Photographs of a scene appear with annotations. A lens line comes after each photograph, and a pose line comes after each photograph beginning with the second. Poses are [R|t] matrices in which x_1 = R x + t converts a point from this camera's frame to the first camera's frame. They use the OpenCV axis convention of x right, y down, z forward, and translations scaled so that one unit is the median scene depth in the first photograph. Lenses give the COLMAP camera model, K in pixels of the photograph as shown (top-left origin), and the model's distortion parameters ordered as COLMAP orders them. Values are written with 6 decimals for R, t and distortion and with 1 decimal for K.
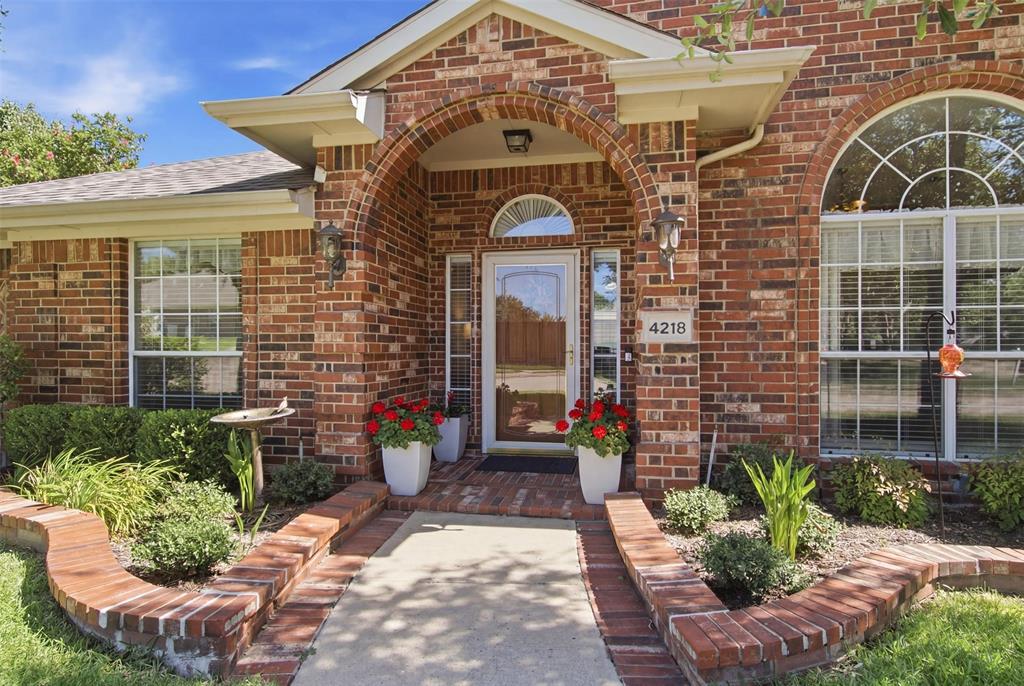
lens RADIAL K [[588.6, 0, 512.0], [0, 588.6, 343.0], [0, 0, 1]] dist [-0.004312, -0.000877]
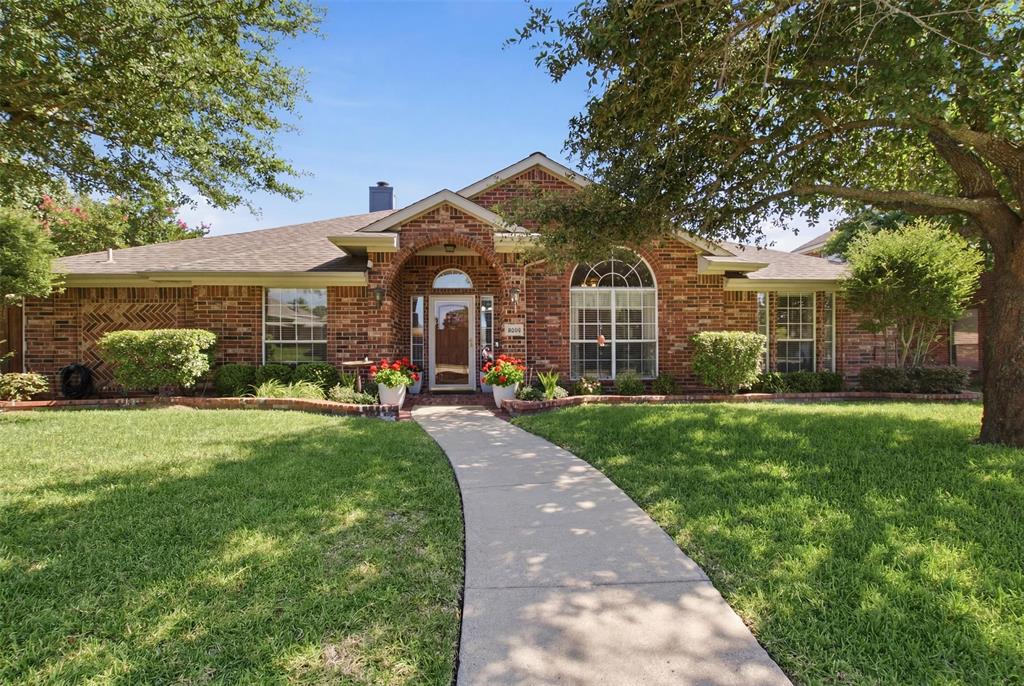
lens RADIAL K [[588.6, 0, 512.0], [0, 588.6, 343.0], [0, 0, 1]] dist [-0.004312, -0.000877]
pose [[0.968001, 0.002371, 0.250934, -0.374333], [0.002482, 0.999816, -0.019019, 0.074856], [-0.250933, 0.019033, 0.967817, -1.426832]]
